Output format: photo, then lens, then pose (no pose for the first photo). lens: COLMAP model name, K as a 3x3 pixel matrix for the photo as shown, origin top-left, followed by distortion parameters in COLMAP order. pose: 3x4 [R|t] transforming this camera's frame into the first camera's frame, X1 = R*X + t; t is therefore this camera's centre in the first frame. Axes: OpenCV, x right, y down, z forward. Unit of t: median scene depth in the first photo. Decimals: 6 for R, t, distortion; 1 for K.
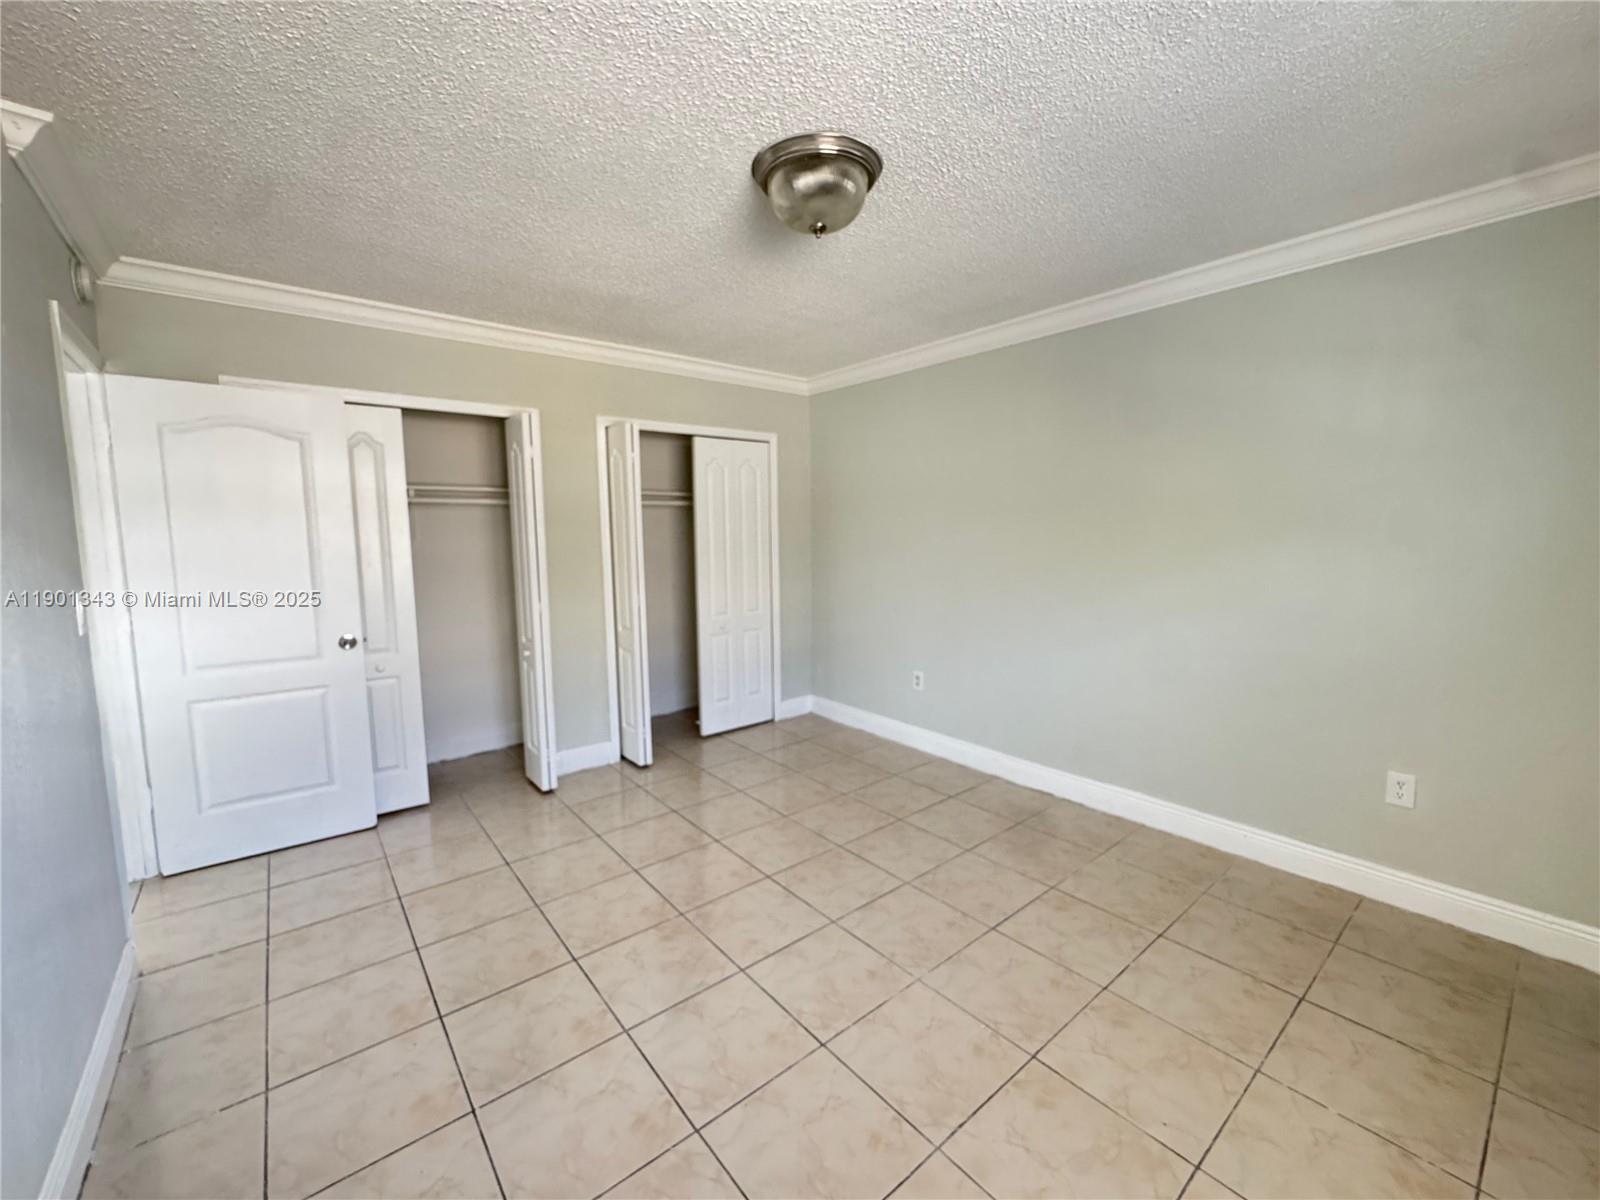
lens RADIAL K [[643.3, 0, 774.0], [0, 643.3, 611.7], [0, 0, 1]] dist [-0.000754, 0.001274]
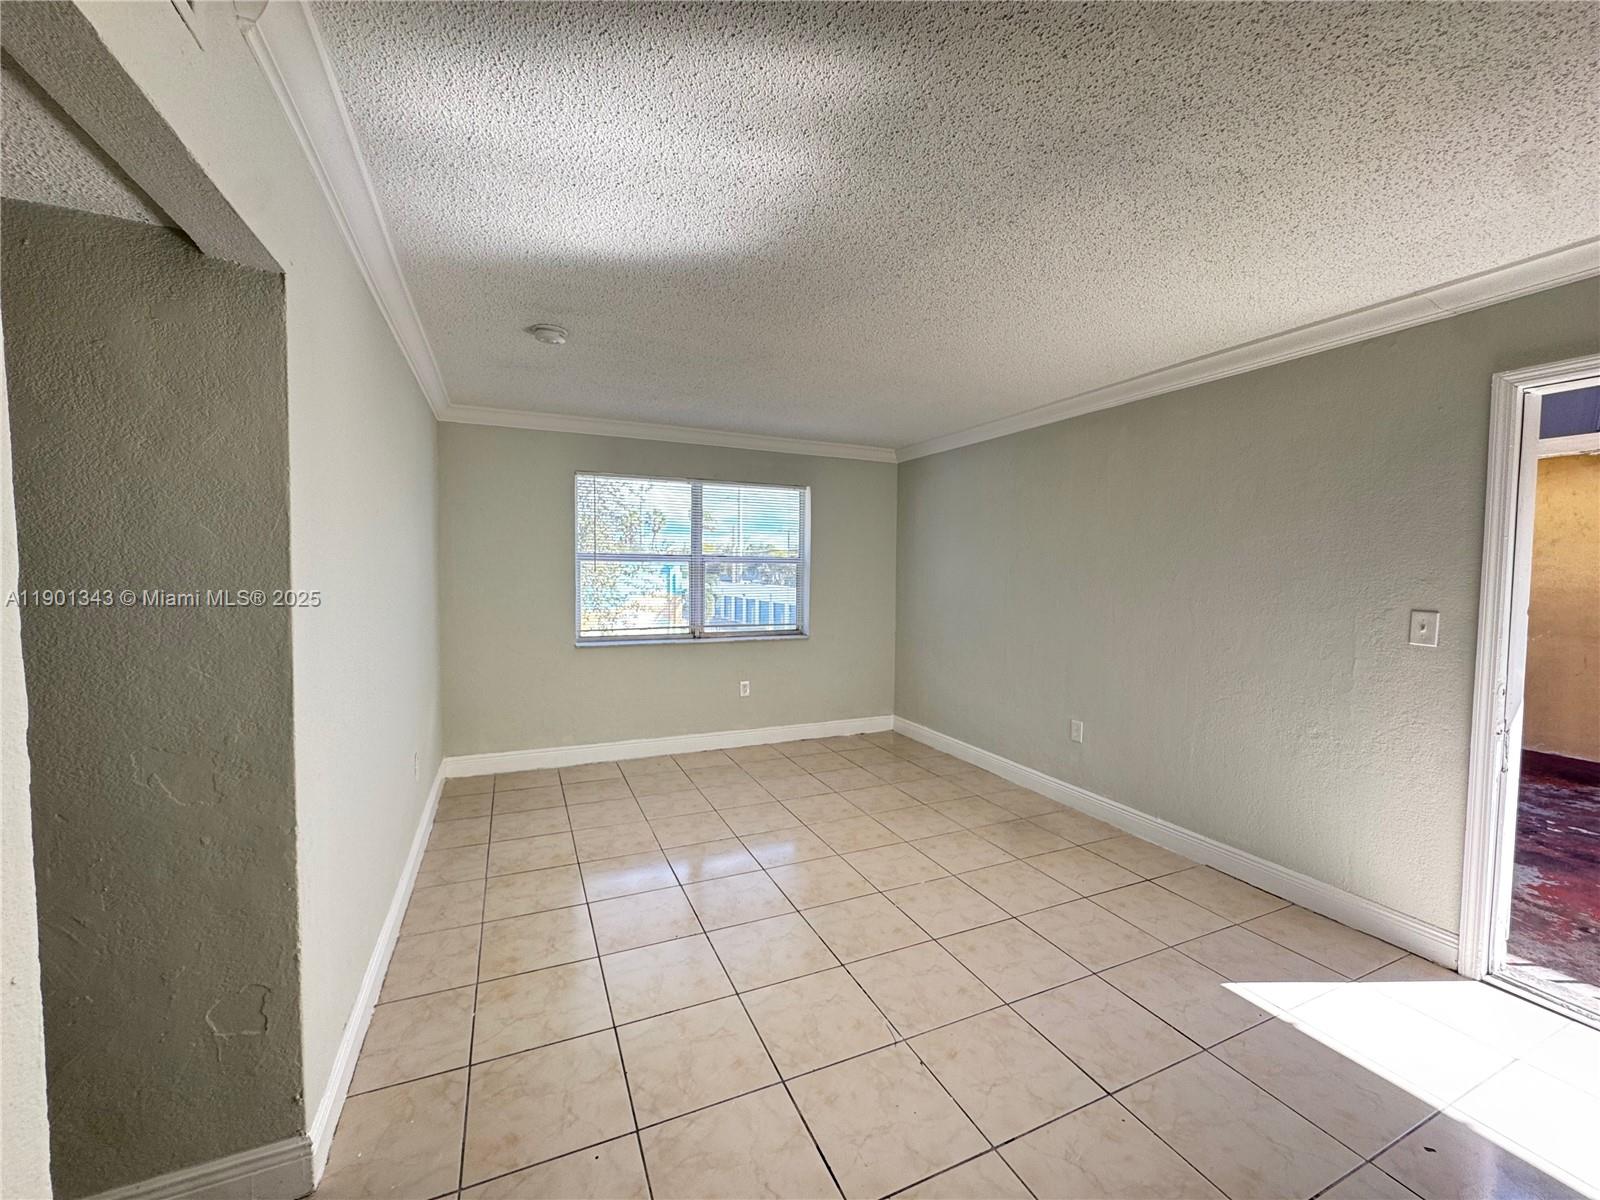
lens RADIAL K [[643.3, 0, 796.4], [0, 643.3, 608.2], [0, 0, 1]] dist [-0.000754, 0.001274]
pose [[0.968085, 0.042489, -0.246996, 0.136009], [-0.061081, 0.995807, -0.068102, 0.020591], [0.243067, 0.081015, 0.966621, -0.172712]]
